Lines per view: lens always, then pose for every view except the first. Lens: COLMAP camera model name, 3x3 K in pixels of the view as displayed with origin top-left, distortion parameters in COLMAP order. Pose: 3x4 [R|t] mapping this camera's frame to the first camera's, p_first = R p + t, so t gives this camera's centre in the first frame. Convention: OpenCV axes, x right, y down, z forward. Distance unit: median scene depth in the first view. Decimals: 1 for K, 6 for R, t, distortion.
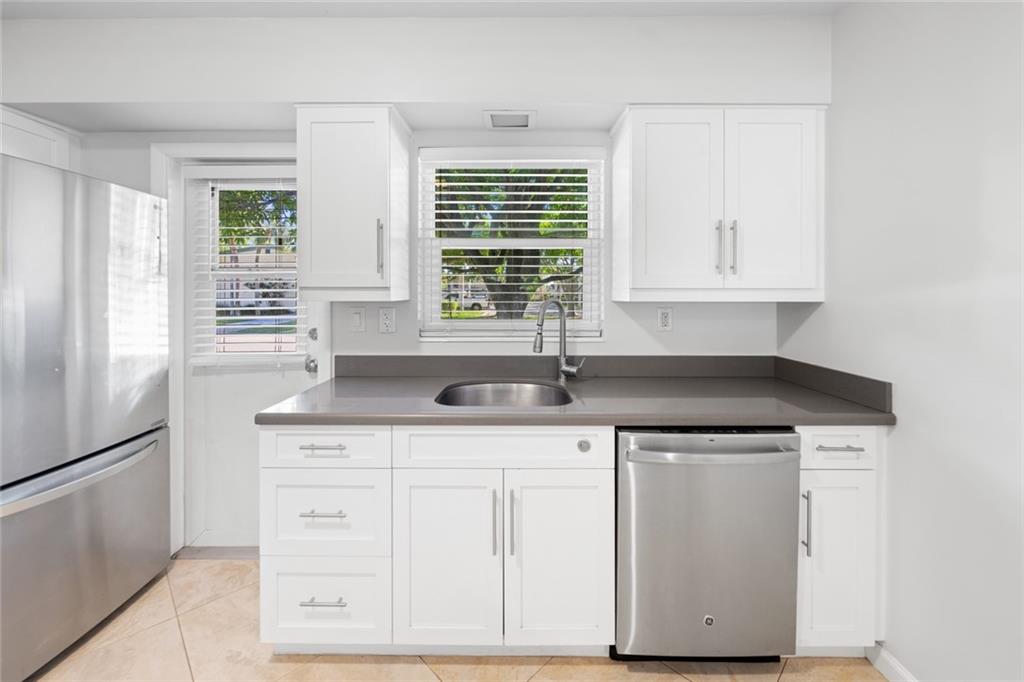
lens RADIAL K [[421.2, 0, 512.6], [0, 421.2, 295.6], [0, 0, 1]] dist [-0.004613, -0.000653]
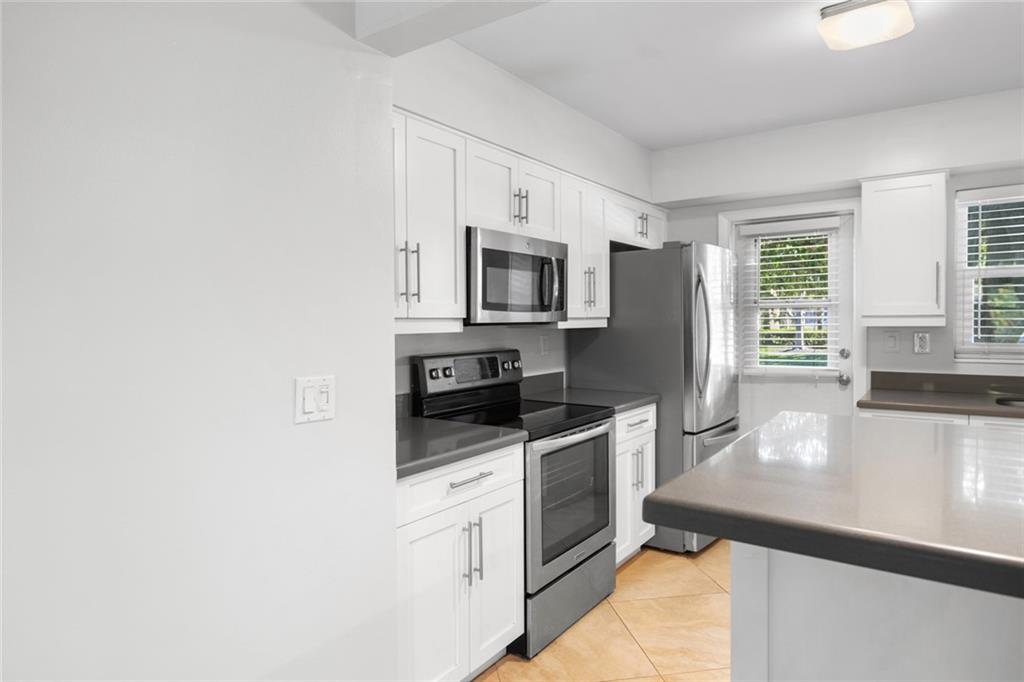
lens RADIAL K [[607.4, 0, 514.5], [0, 607.4, 335.2], [0, 0, 1]] dist [-0.000718, -0.000826]
pose [[0.814848, 0.007231, -0.579630, -0.249531], [0.006995, 0.999727, 0.022305, -0.008416], [0.579633, -0.022229, 0.814574, -1.060435]]
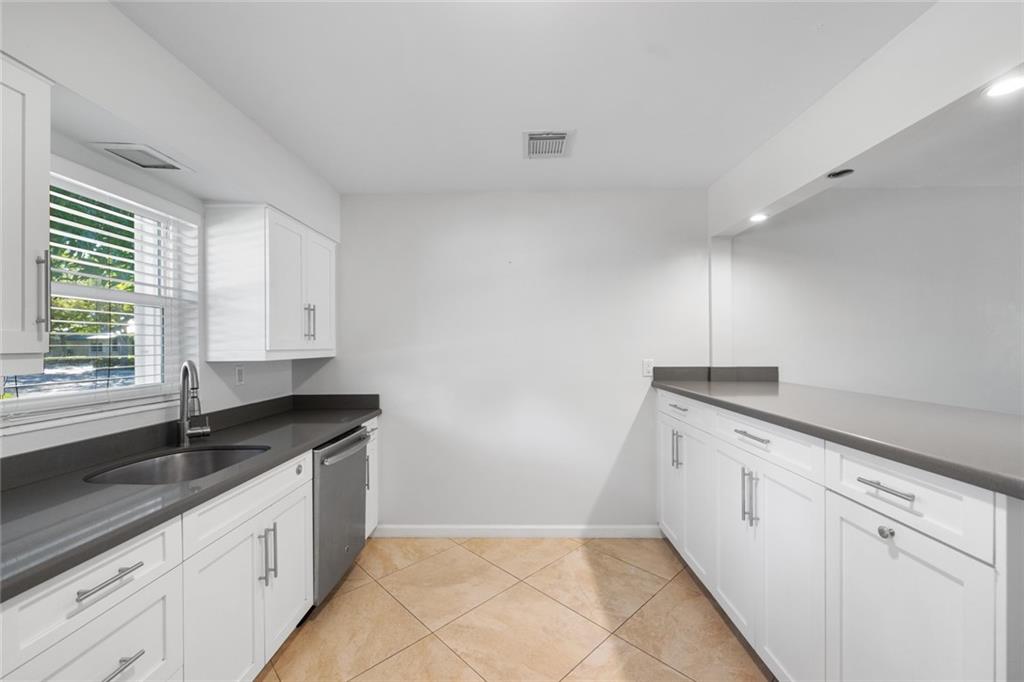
lens RADIAL K [[410.2, 0, 512.0], [0, 410.2, 341.0], [0, 0, 1]] dist [-0.002878, -0.000396]
pose [[0.022174, 0.006115, 0.999735, -0.799783], [0.007869, 0.999949, -0.006291, -0.026522], [-0.999723, 0.008006, 0.022125, 0.211989]]
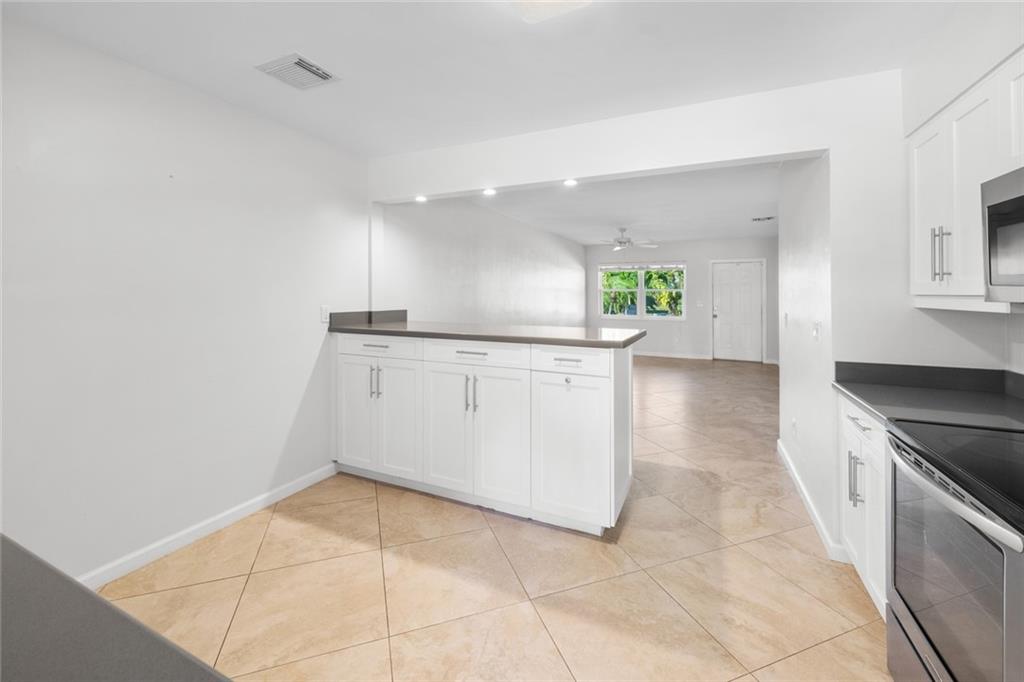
lens RADIAL K [[421.2, 0, 512.6], [0, 421.2, 295.6], [0, 0, 1]] dist [-0.004613, -0.000653]
pose [[-0.907976, -0.005826, 0.418981, -0.603147], [-0.003609, 0.999975, 0.006083, -0.015966], [-0.419006, 0.004011, -0.907975, 0.847427]]
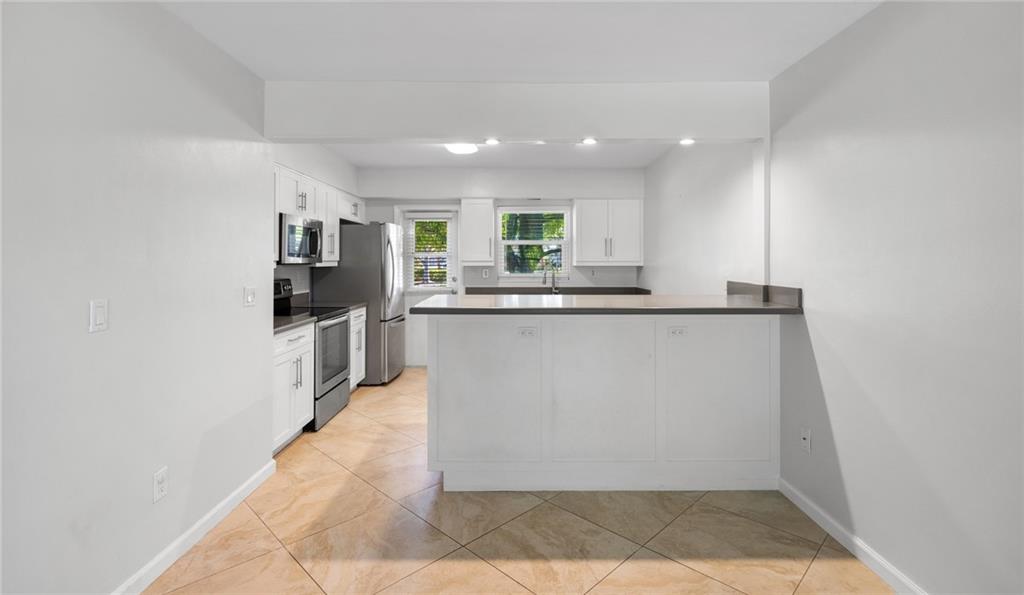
lens RADIAL K [[473.0, 0, 513.9], [0, 473.0, 250.9], [0, 0, 1]] dist [0.000007, -0.000036]
pose [[0.999974, -0.000708, 0.007186, -0.148978], [0.000878, 0.999720, -0.023646, -0.010678], [-0.007167, 0.023651, 0.999695, -1.957267]]
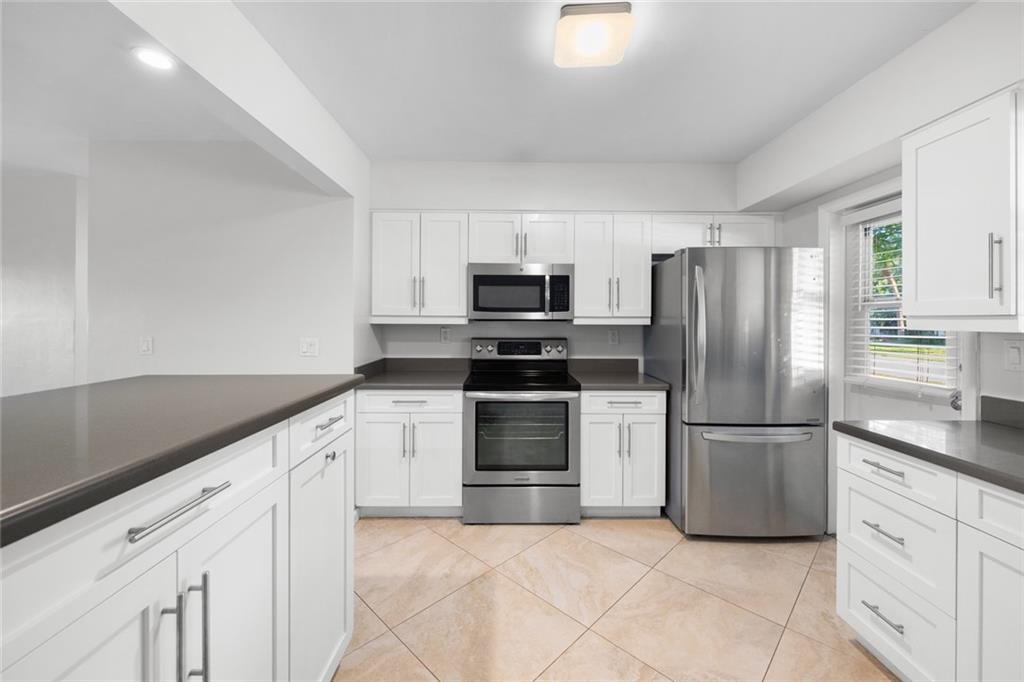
lens RADIAL K [[407.1, 0, 511.9], [0, 407.1, 319.8], [0, 0, 1]] dist [-0.001580, -0.000292]
pose [[0.016059, -0.000696, -0.999871, 0.394739], [-0.007560, 0.999971, -0.000817, -0.003205], [0.999842, 0.007572, 0.016053, 0.032063]]
